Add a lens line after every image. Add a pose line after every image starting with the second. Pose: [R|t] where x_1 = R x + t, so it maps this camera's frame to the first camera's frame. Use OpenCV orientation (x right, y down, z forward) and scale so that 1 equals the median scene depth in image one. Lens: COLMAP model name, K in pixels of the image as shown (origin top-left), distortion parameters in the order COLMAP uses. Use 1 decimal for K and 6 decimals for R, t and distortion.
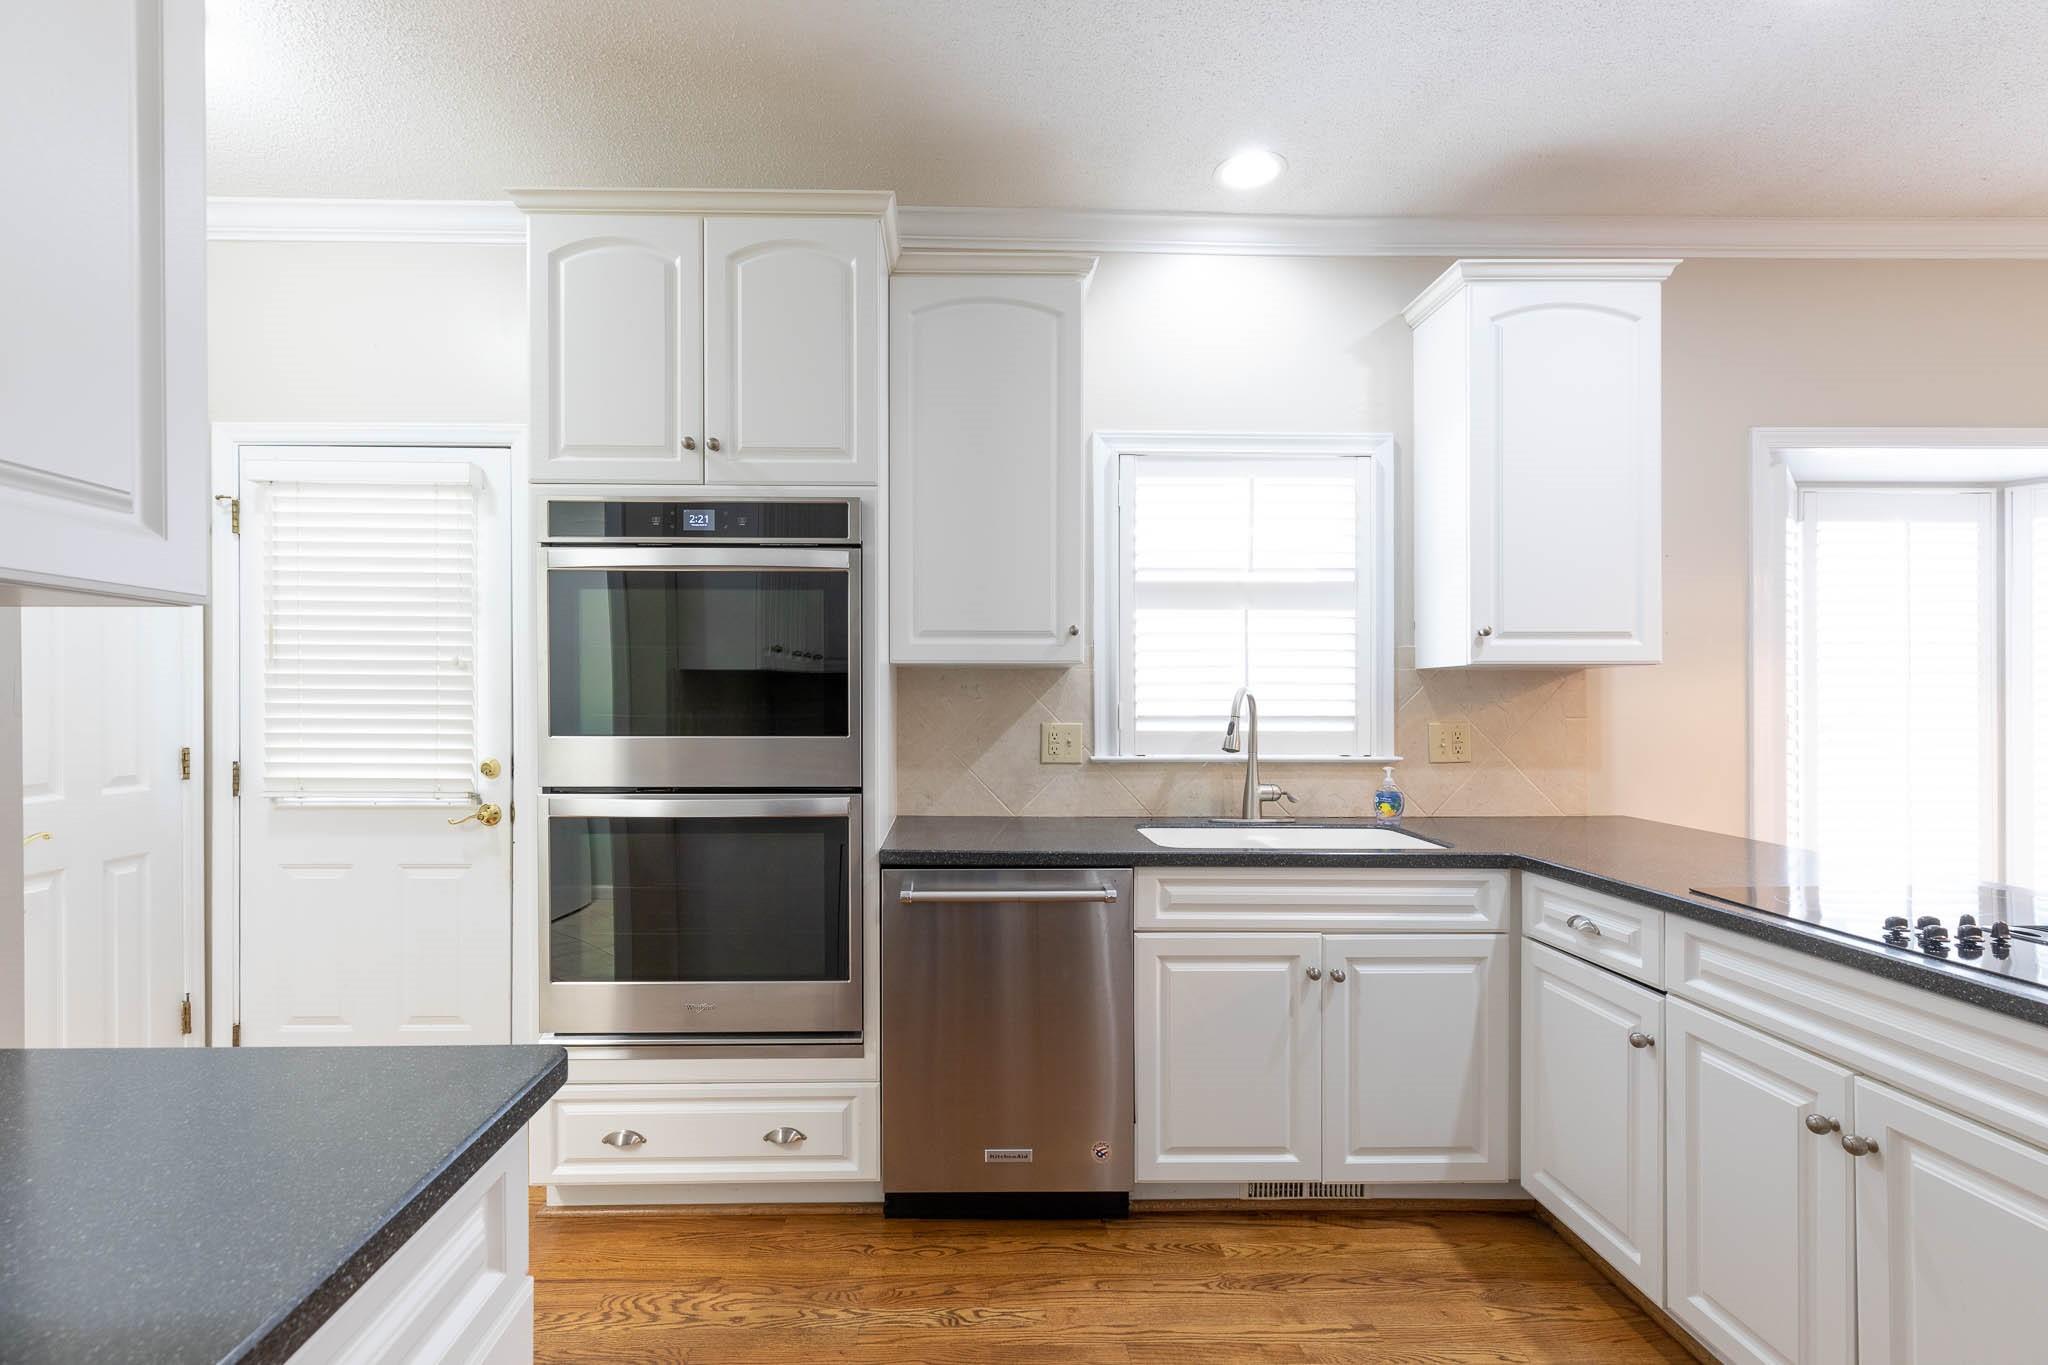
lens RADIAL K [[933.3, 0, 1007.6], [0, 933.3, 699.6], [0, 0, 1]] dist [0.005347, 0.001493]
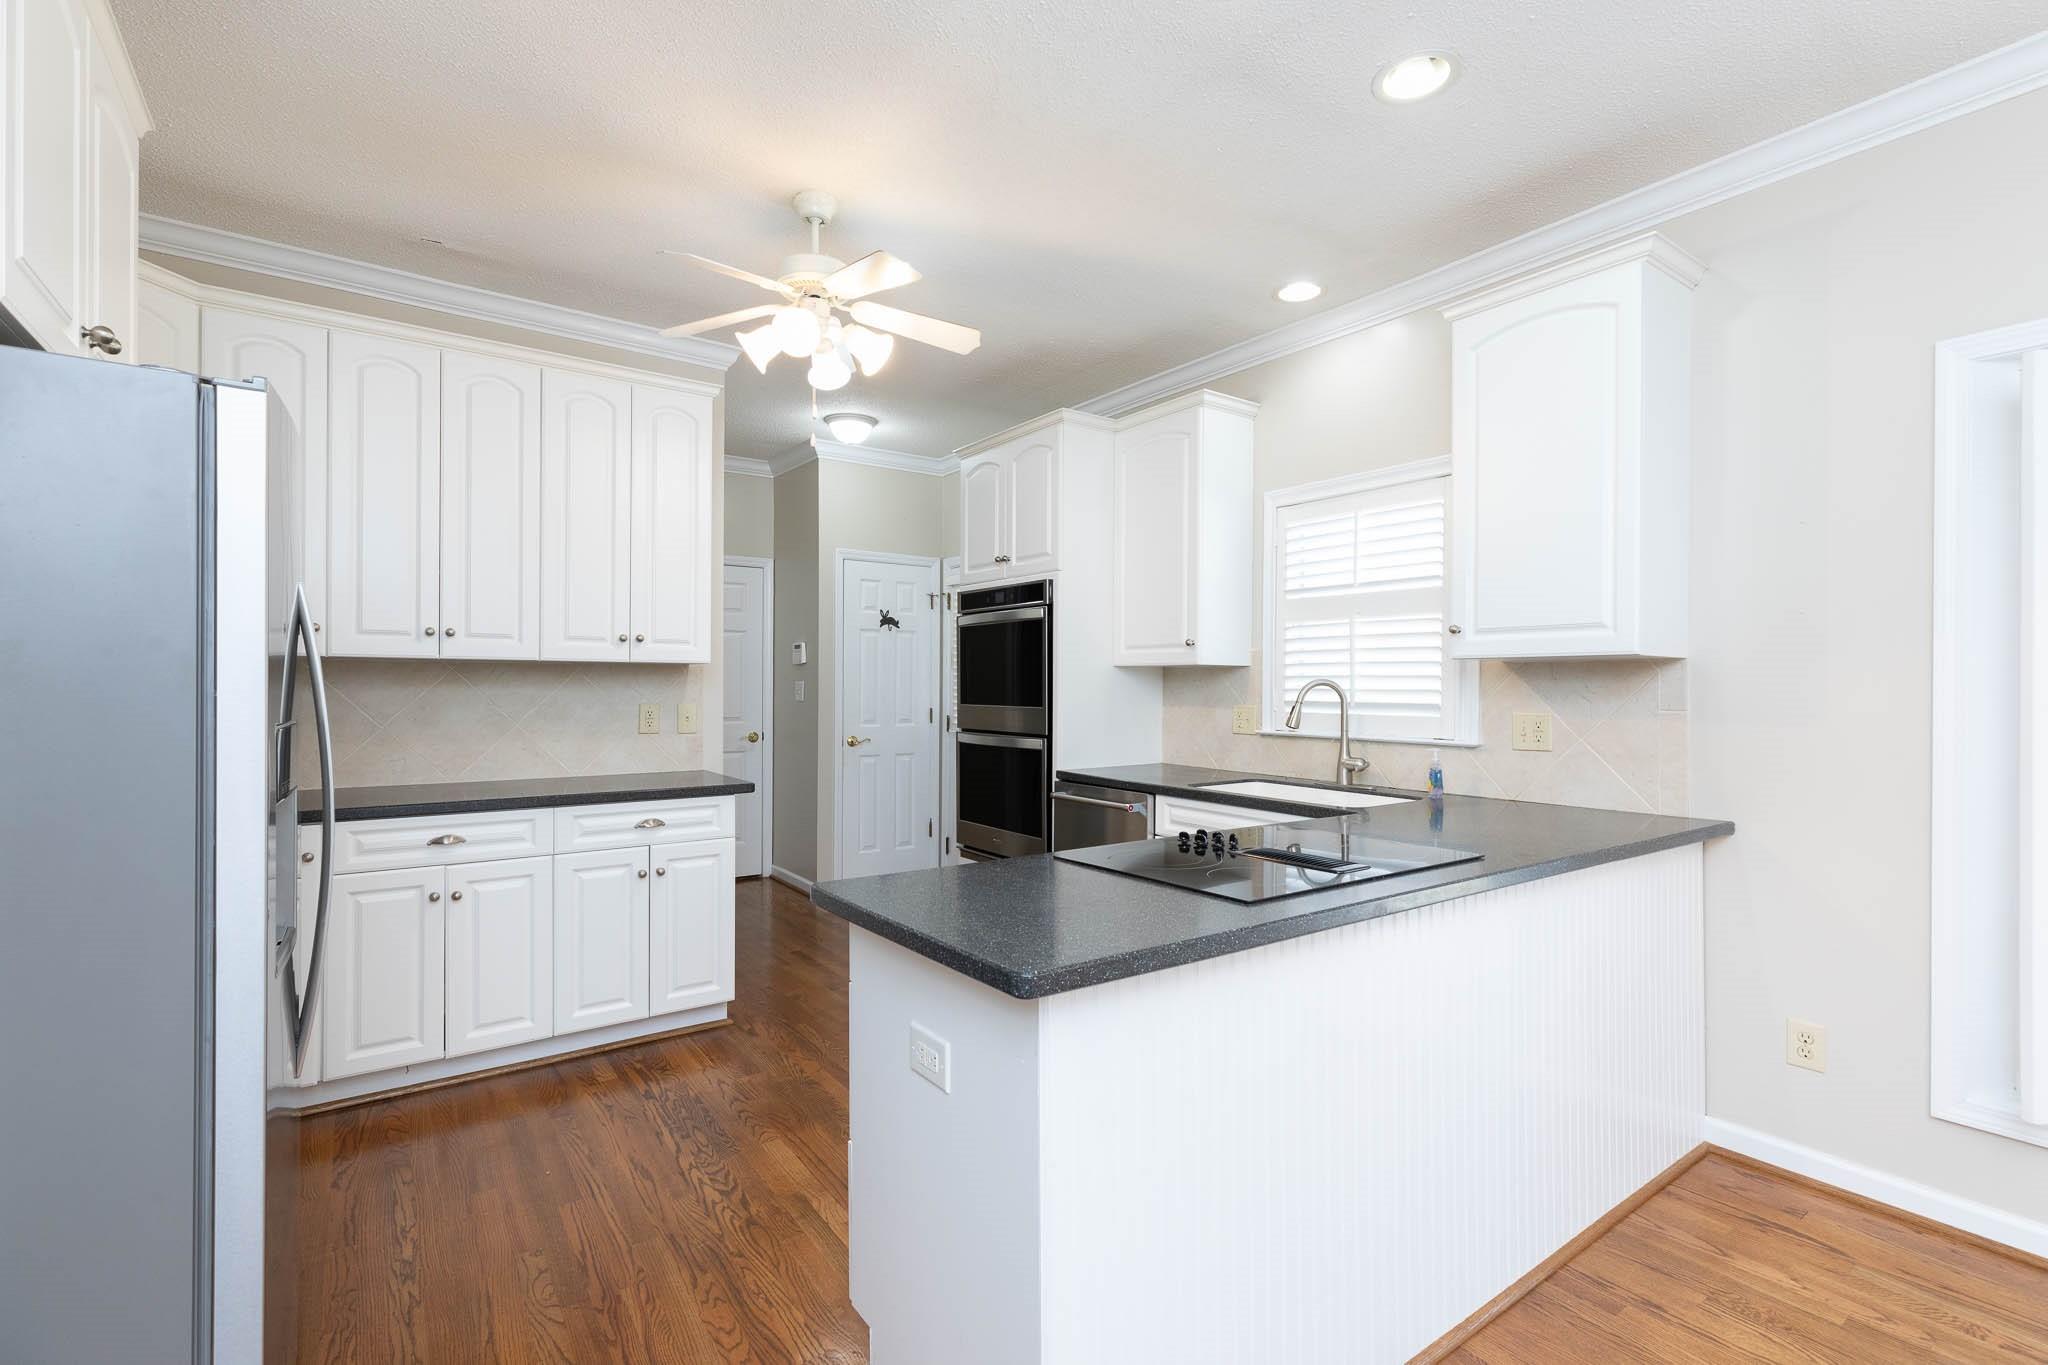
lens RADIAL K [[933.3, 0, 1041.3], [0, 933.3, 675.4], [0, 0, 1]] dist [0.005347, 0.001493]
pose [[0.574545, -0.004916, -0.818458, 1.319324], [-0.001798, 0.999972, -0.007269, -0.011074], [0.818471, 0.005648, 0.574520, -0.069578]]
